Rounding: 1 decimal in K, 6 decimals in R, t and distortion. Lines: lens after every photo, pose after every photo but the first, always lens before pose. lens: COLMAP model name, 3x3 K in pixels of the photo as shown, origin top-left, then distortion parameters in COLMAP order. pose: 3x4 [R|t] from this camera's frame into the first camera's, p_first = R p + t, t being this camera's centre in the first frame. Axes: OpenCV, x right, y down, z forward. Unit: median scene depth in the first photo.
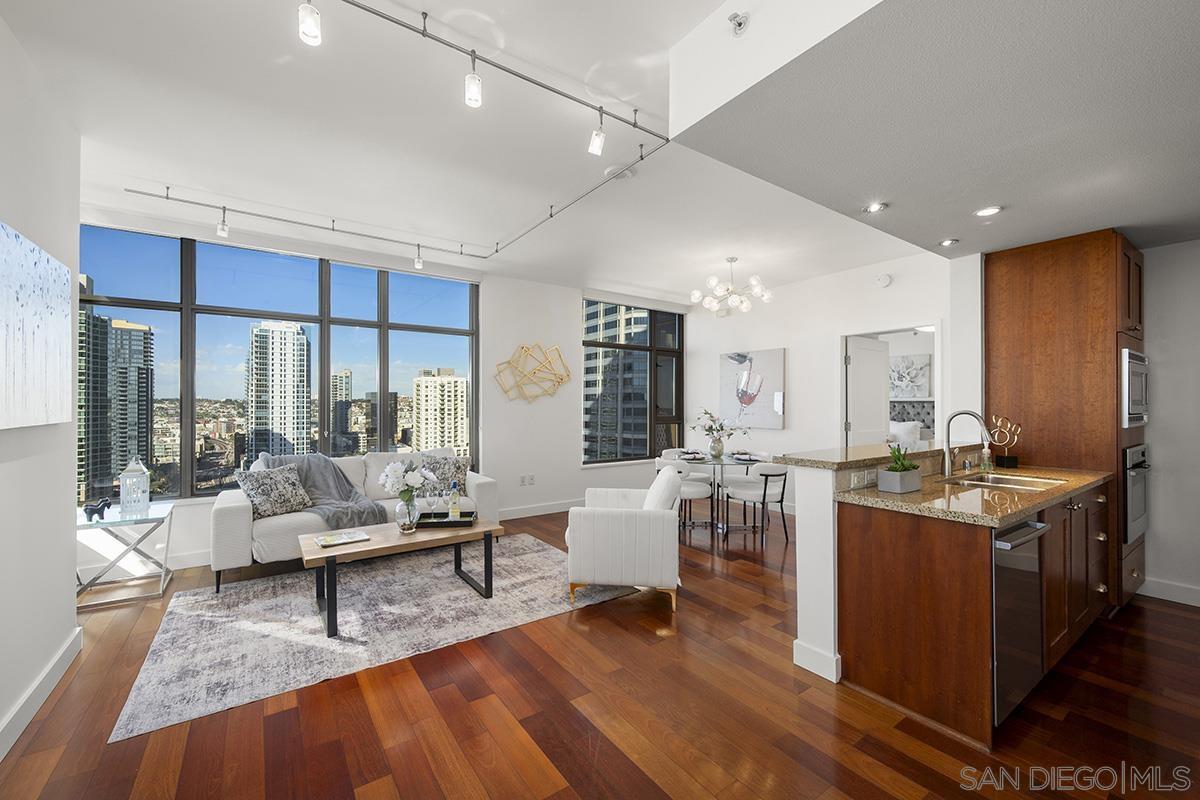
lens RADIAL K [[482.5, 0, 601.9], [0, 482.5, 403.2], [0, 0, 1]] dist [0.000822, 0.000006]
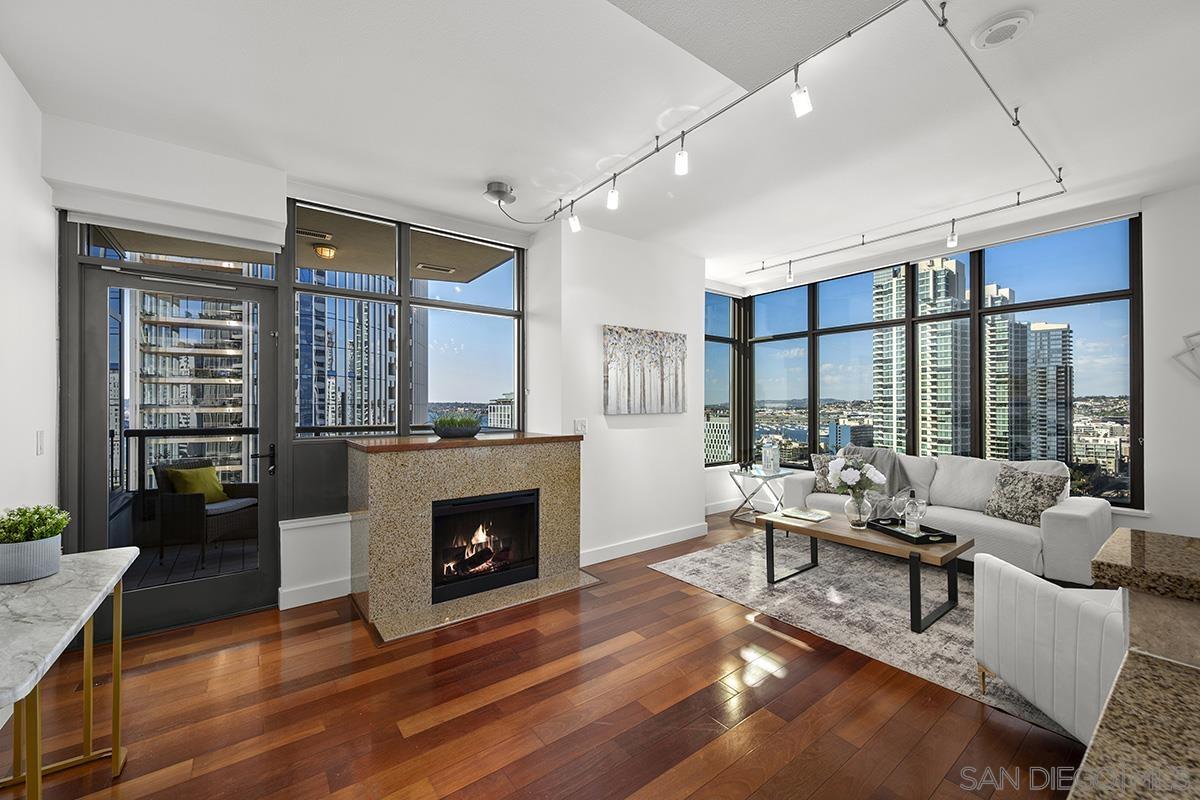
lens RADIAL K [[471.9, 0, 597.9], [0, 471.9, 403.1], [0, 0, 1]] dist [-0.001140, -0.000222]
pose [[0.026331, -0.000790, -0.999653, 0.310946], [0.004711, 0.999989, -0.000666, 0.000548], [0.999642, -0.004692, 0.026334, 0.229009]]
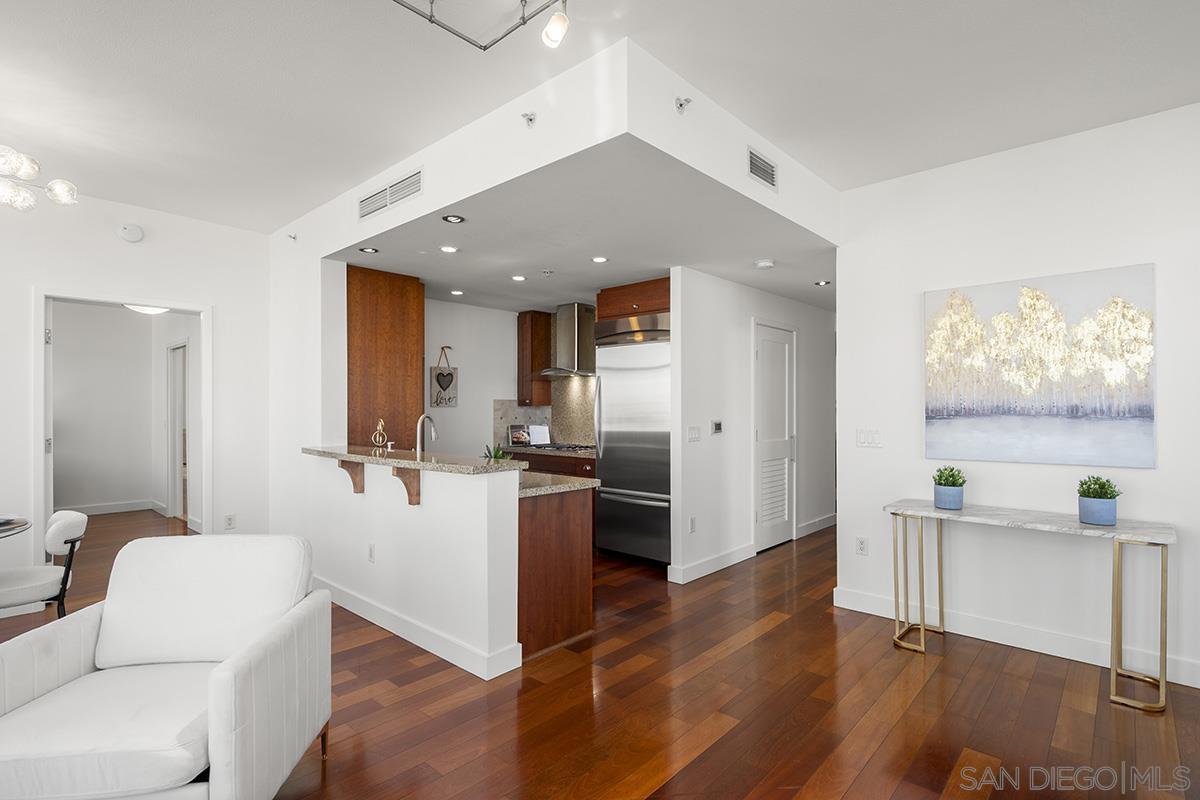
lens RADIAL K [[580.6, 0, 598.9], [0, 580.6, 409.9], [0, 0, 1]] dist [0.001266, 0.000057]
pose [[-0.212782, -0.002283, 0.977097, -0.312740], [-0.001744, 0.999997, 0.001956, 0.000764], [-0.977098, -0.001288, -0.212785, 0.418460]]
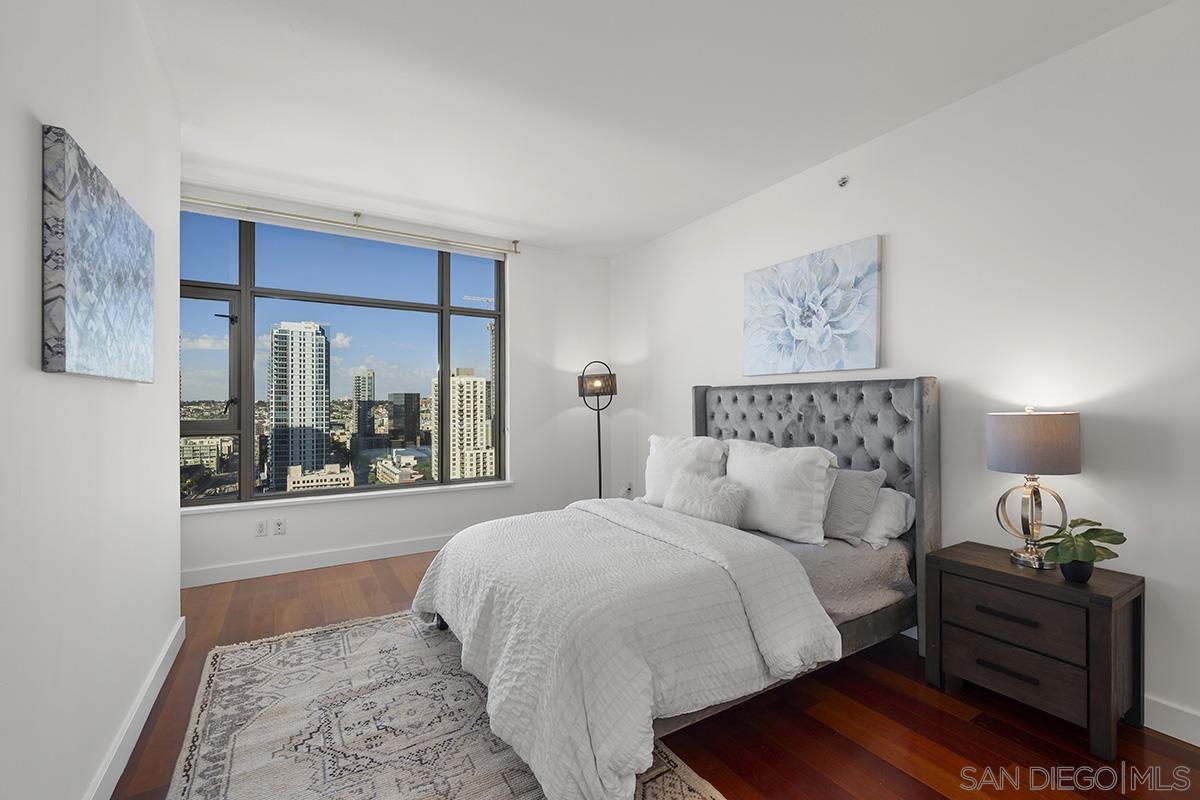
lens RADIAL K [[502.7, 0, 599.9], [0, 502.7, 405.0], [0, 0, 1]] dist [0.000112, 0.000054]
pose [[0.997367, -0.002704, -0.072465, 0.728327], [0.002842, 0.999994, 0.001807, 0.015507], [0.072459, -0.002008, 0.997369, 0.918469]]
